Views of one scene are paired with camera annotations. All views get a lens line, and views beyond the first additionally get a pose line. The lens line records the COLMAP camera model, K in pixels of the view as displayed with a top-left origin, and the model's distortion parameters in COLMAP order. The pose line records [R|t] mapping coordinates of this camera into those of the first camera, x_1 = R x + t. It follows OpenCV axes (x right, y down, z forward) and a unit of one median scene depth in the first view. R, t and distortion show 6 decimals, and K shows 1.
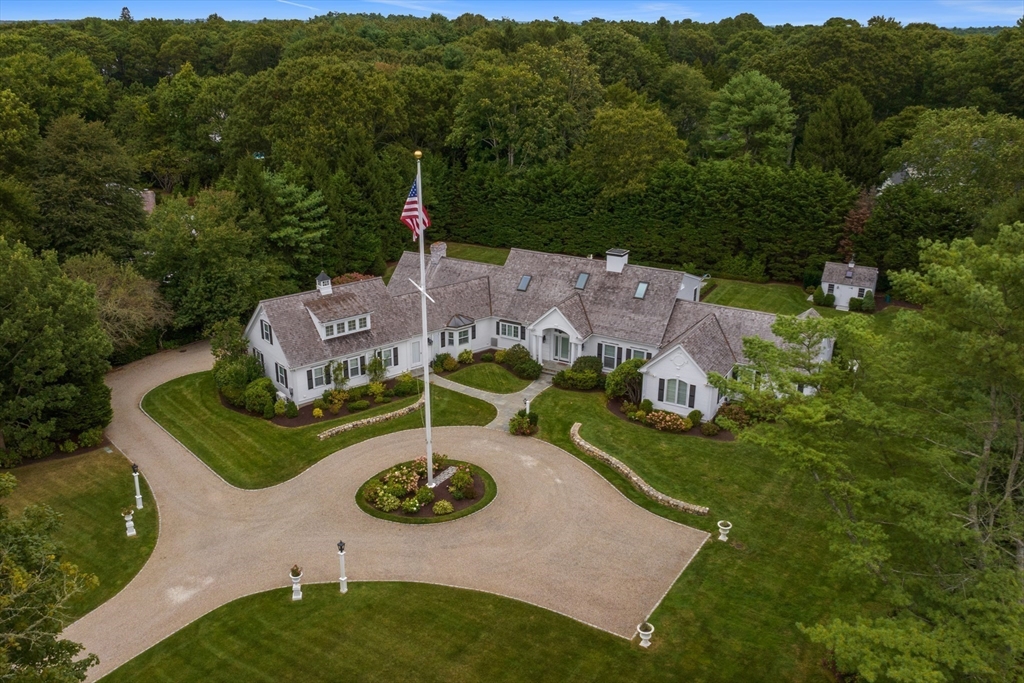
lens RADIAL K [[854.7, 0, 496.3], [0, 854.7, 342.9], [0, 0, 1]] dist [-0.014430, -0.016925]
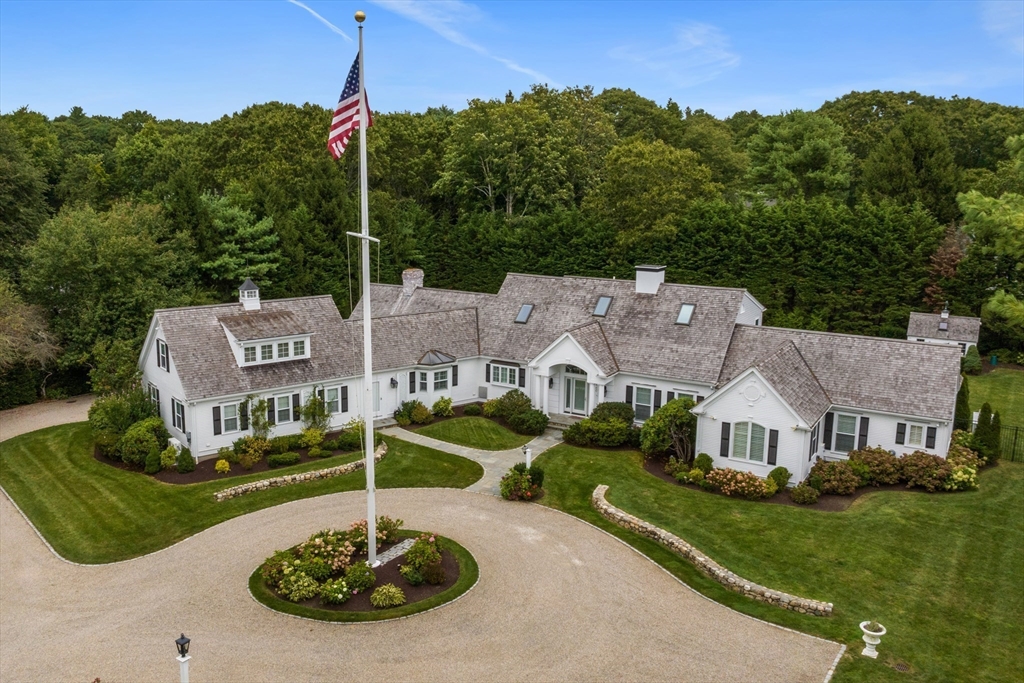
lens RADIAL K [[880.7, 0, 474.3], [0, 880.7, 339.7], [0, 0, 1]] dist [-0.016170, -0.023627]
pose [[0.999633, 0.013531, -0.023461, 0.008229], [-0.017063, 0.987365, -0.157540, 0.082683], [0.021033, 0.157883, 0.987234, 0.267826]]
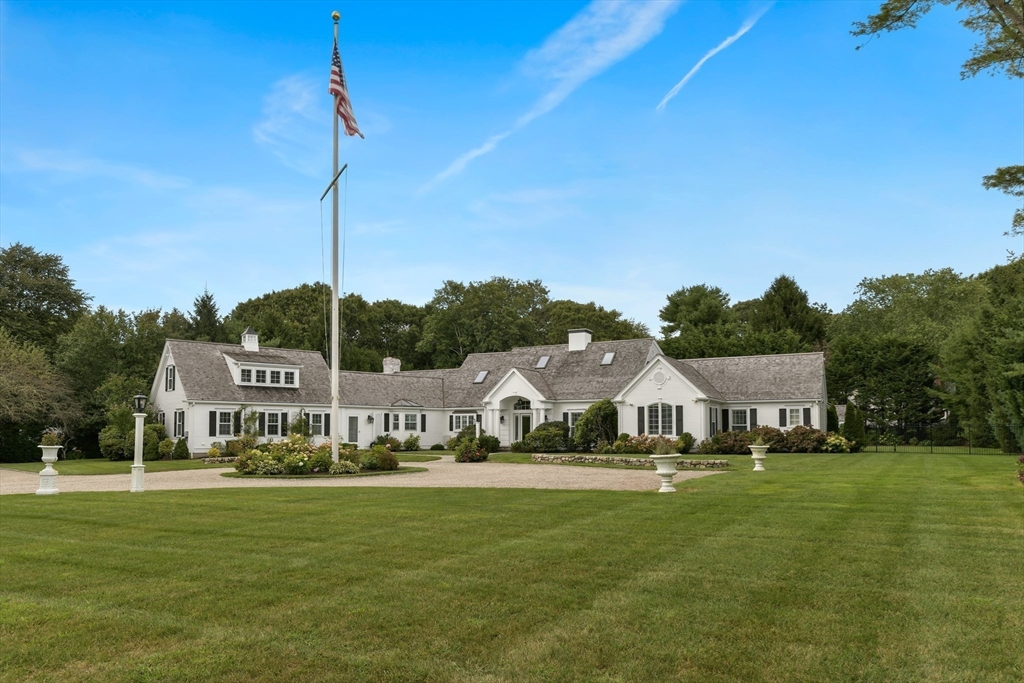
lens RADIAL K [[711.3, 0, 512.9], [0, 711.3, 403.0], [0, 0, 1]] dist [-0.005594, -0.000494]
pose [[0.998870, 0.000218, 0.047518, 0.034005], [0.017787, 0.925573, -0.378150, 0.271082], [-0.044064, 0.378568, 0.924524, 0.334419]]
